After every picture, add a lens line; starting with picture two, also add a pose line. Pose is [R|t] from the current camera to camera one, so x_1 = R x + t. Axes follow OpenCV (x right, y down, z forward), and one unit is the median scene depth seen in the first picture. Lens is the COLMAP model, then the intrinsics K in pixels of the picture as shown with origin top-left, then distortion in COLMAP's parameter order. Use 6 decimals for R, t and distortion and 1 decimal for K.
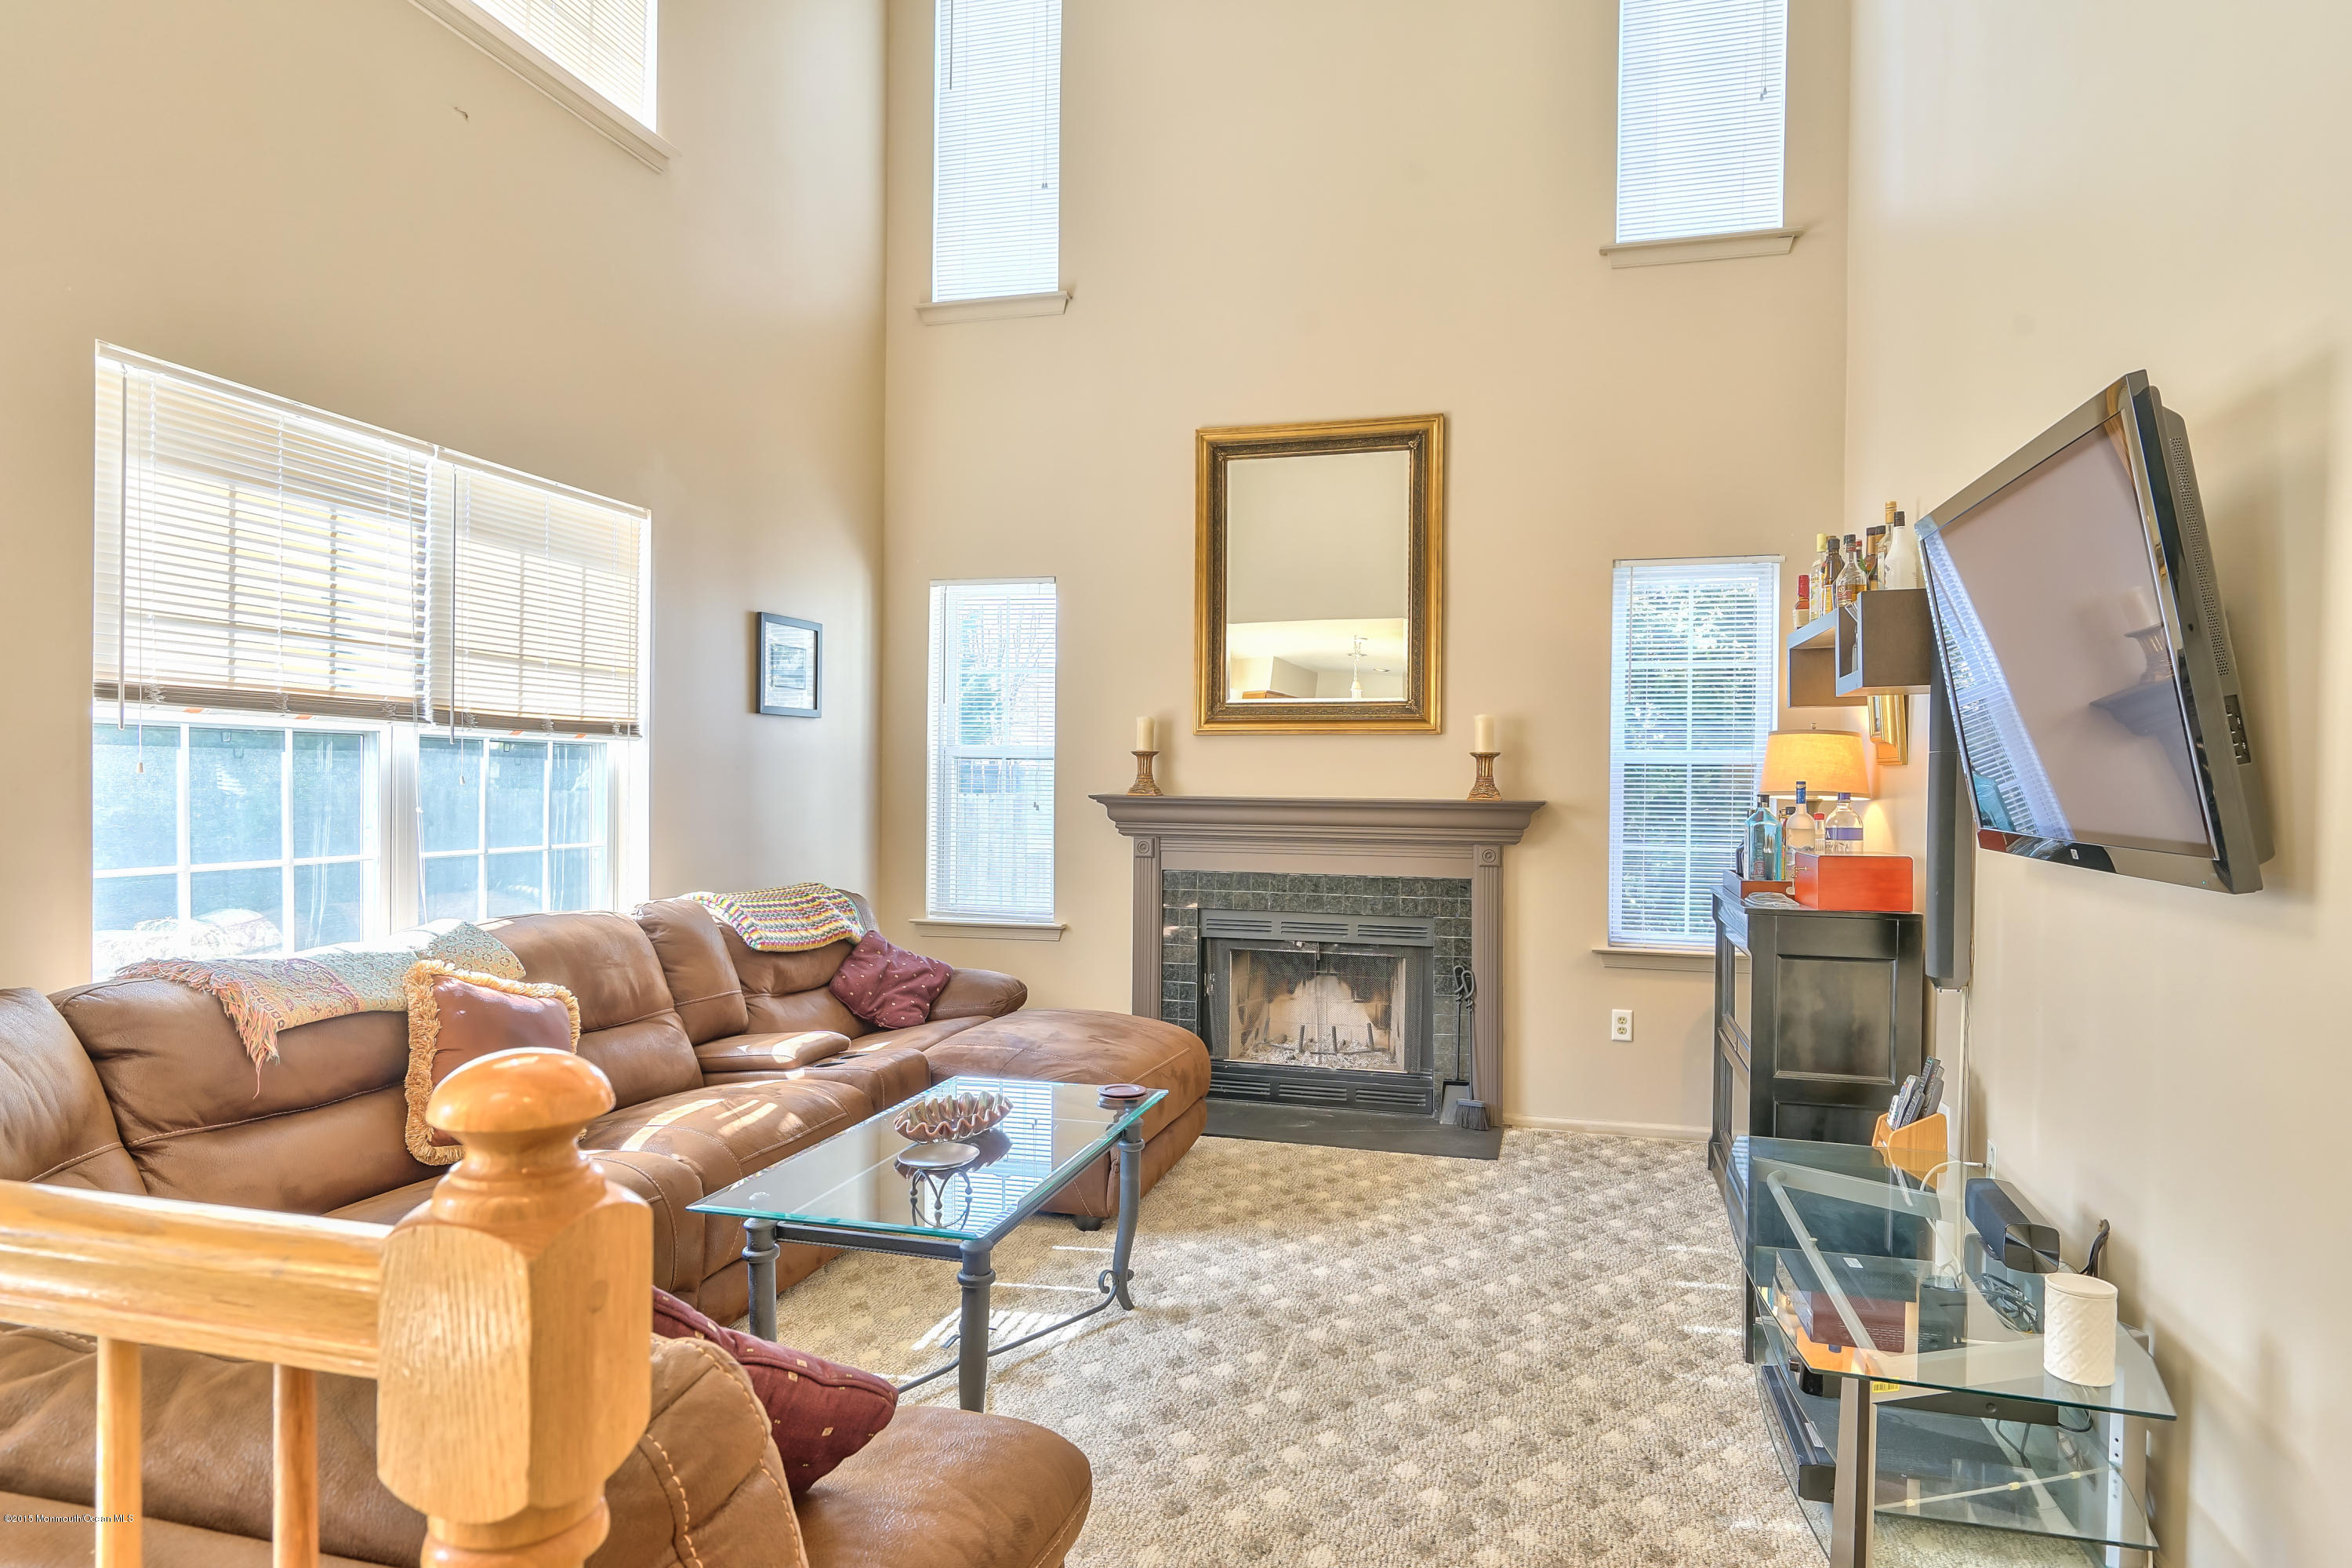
lens RADIAL K [[1367.2, 0, 1175.0], [0, 1367.2, 787.6], [0, 0, 1]] dist [0.004795, 0.000317]
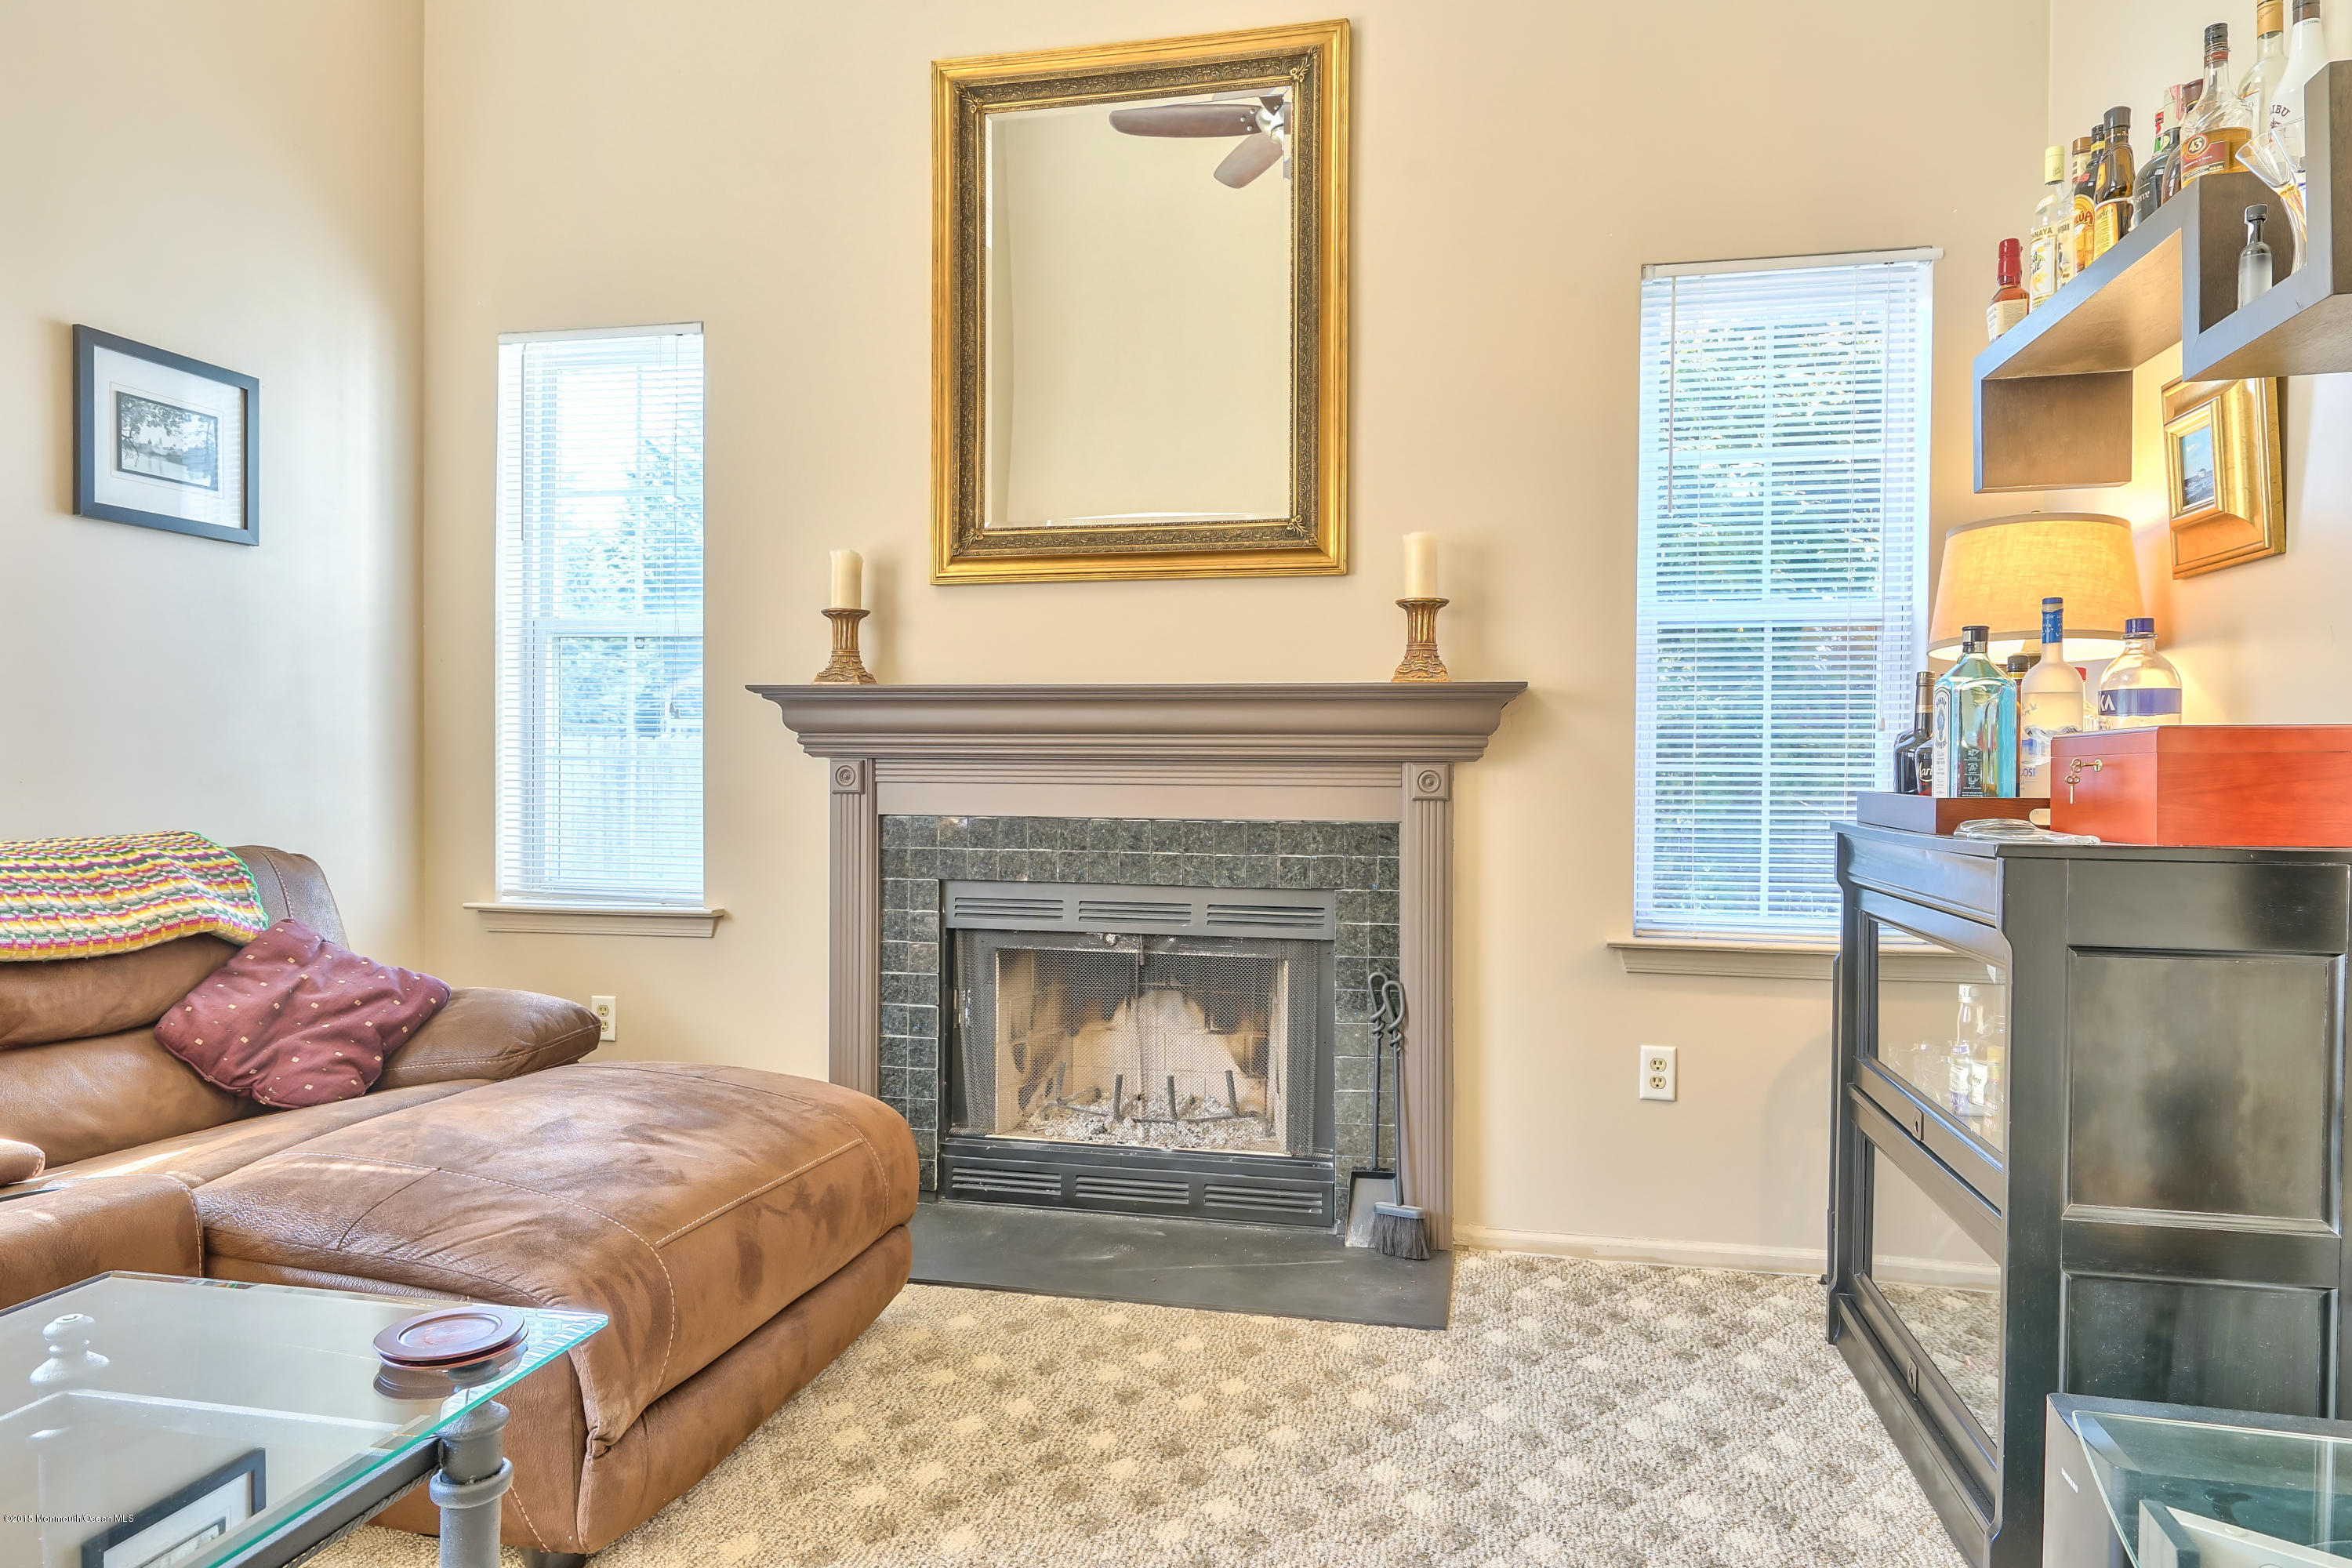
lens RADIAL K [[1467.9, 0, 1175.0], [0, 1467.9, 787.2], [0, 0, 1]] dist [0.003814, 0.001449]
pose [[0.998187, -0.003278, 0.060098, 0.087402], [0.002904, 0.999976, 0.006313, 0.049053], [-0.060117, -0.006127, 0.998173, 0.396877]]
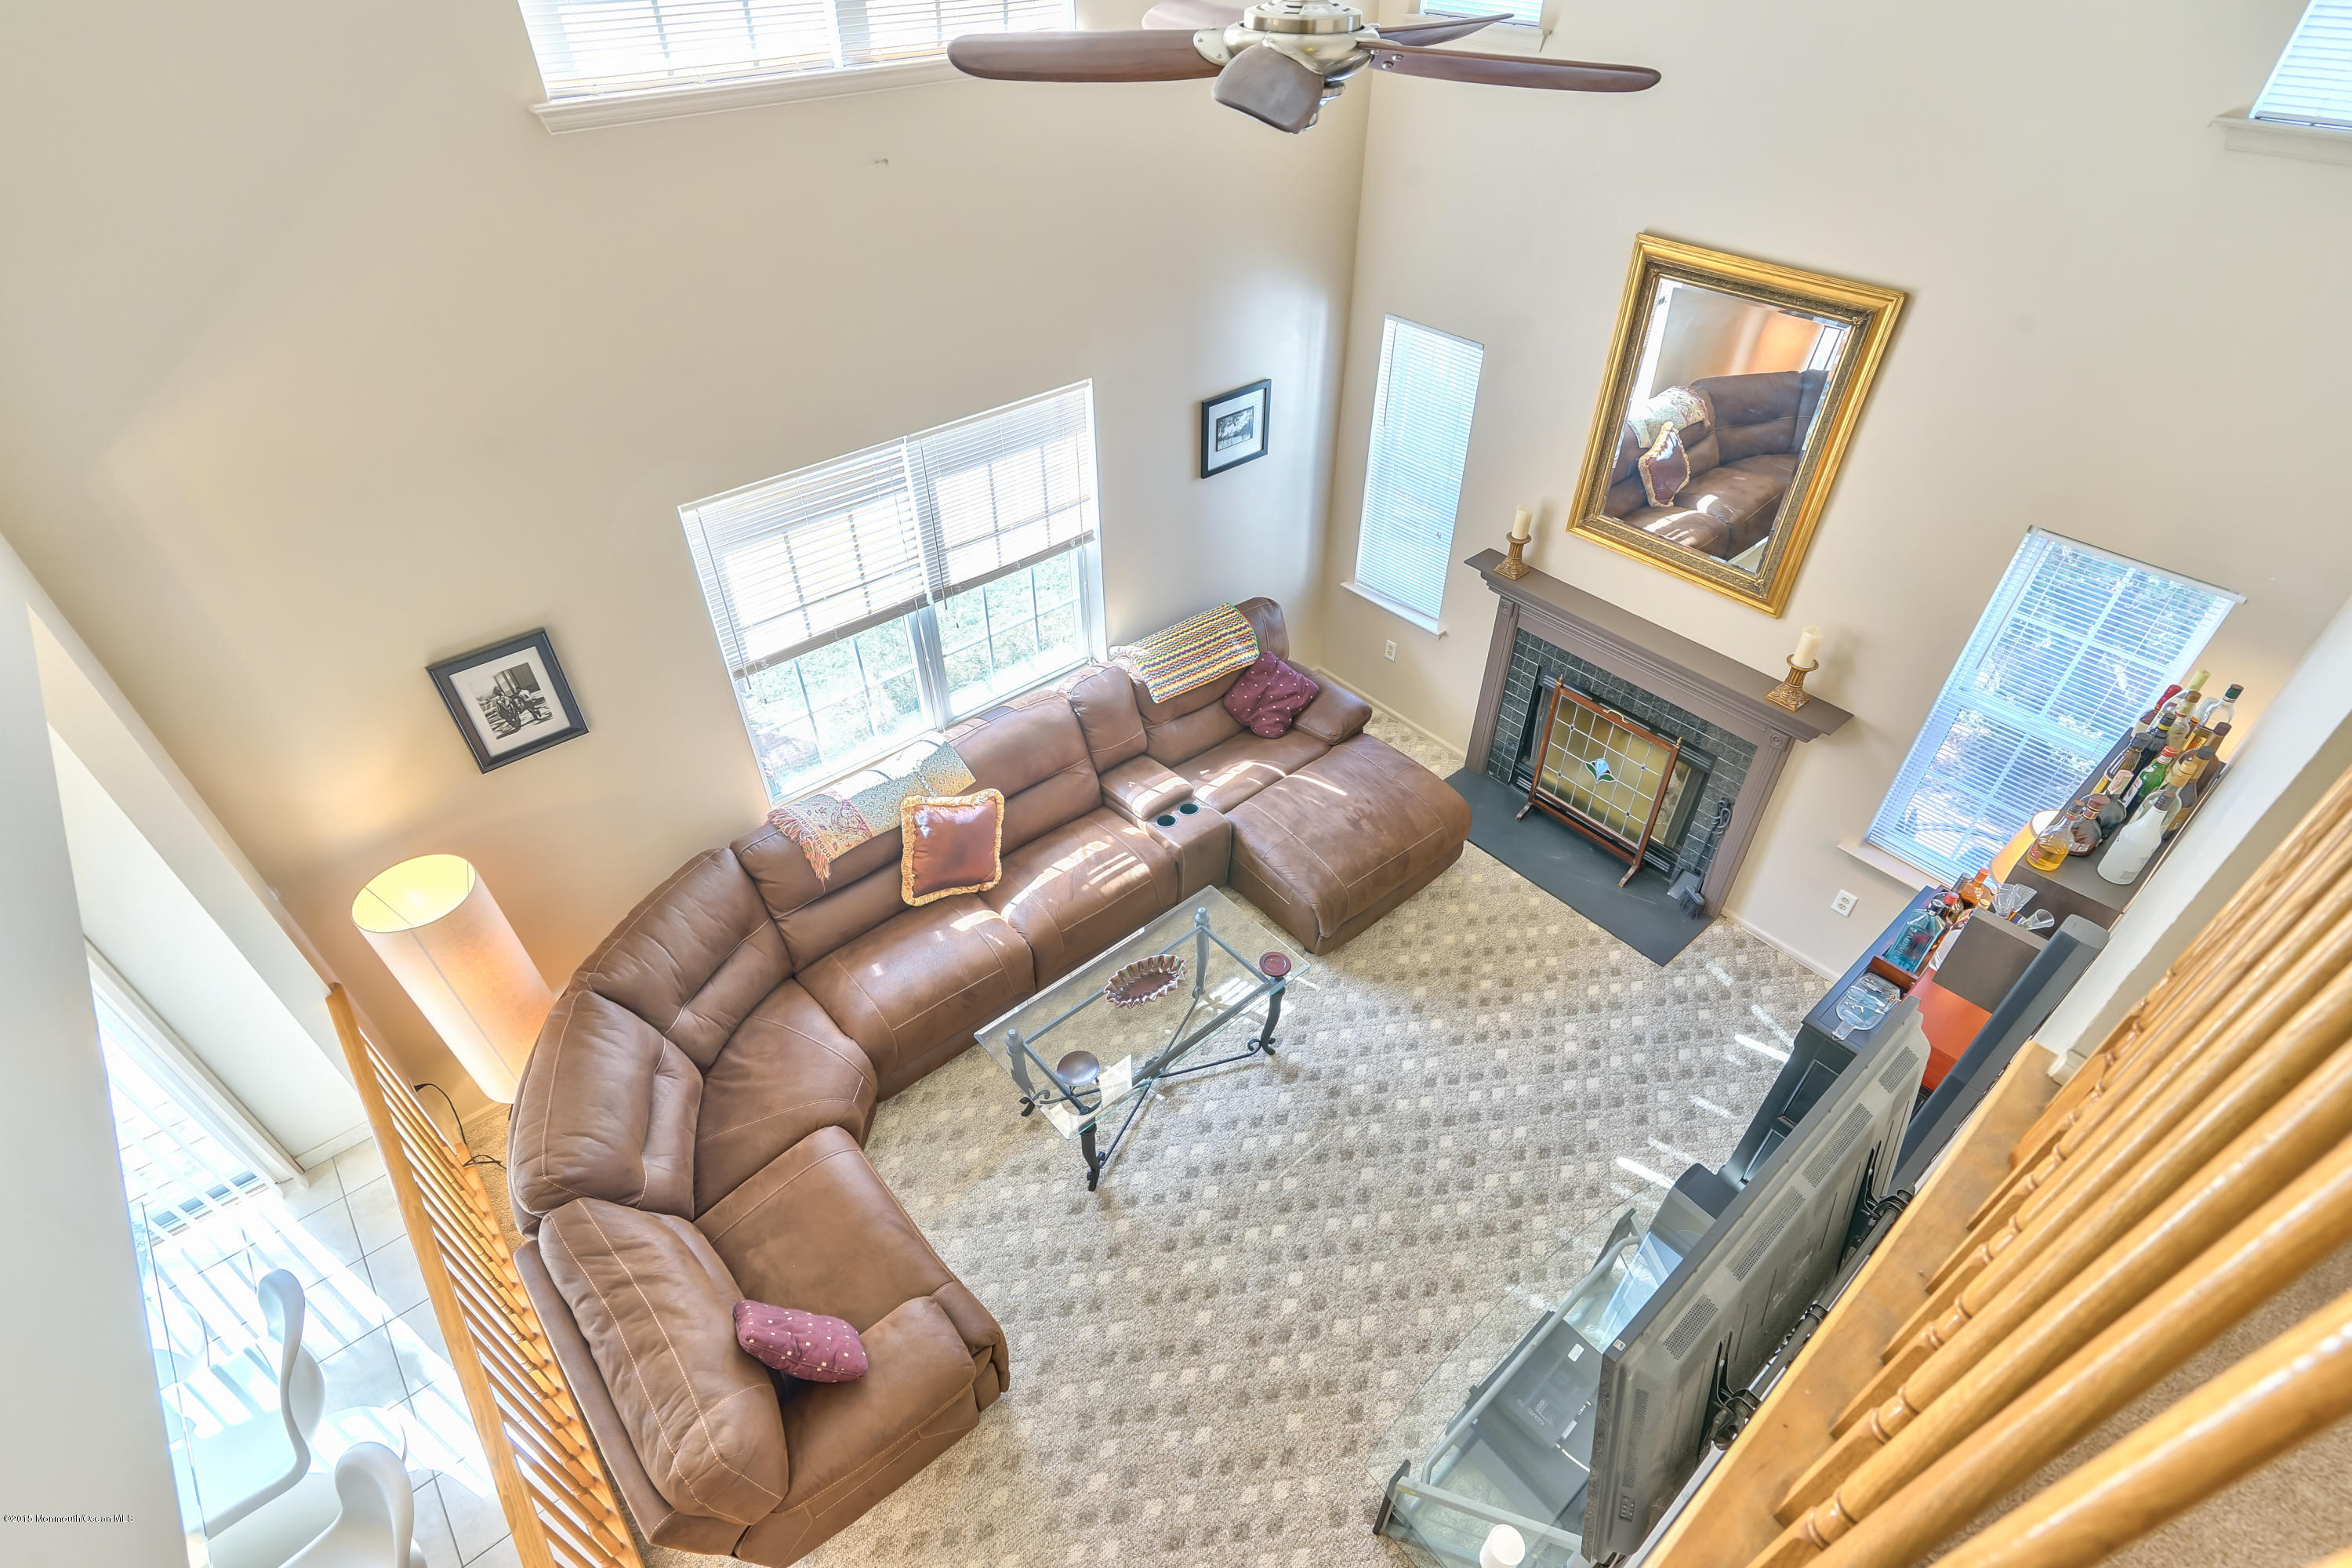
lens RADIAL K [[1121.3, 0, 1177.9], [0, 1121.3, 786.6], [0, 0, 1]] dist [-0.002385, 0.001360]
pose [[0.833070, 0.347977, -0.430006, 0.233181], [0.007903, 0.769787, 0.638252, -0.503137], [0.553110, -0.535108, 0.638536, 0.150497]]
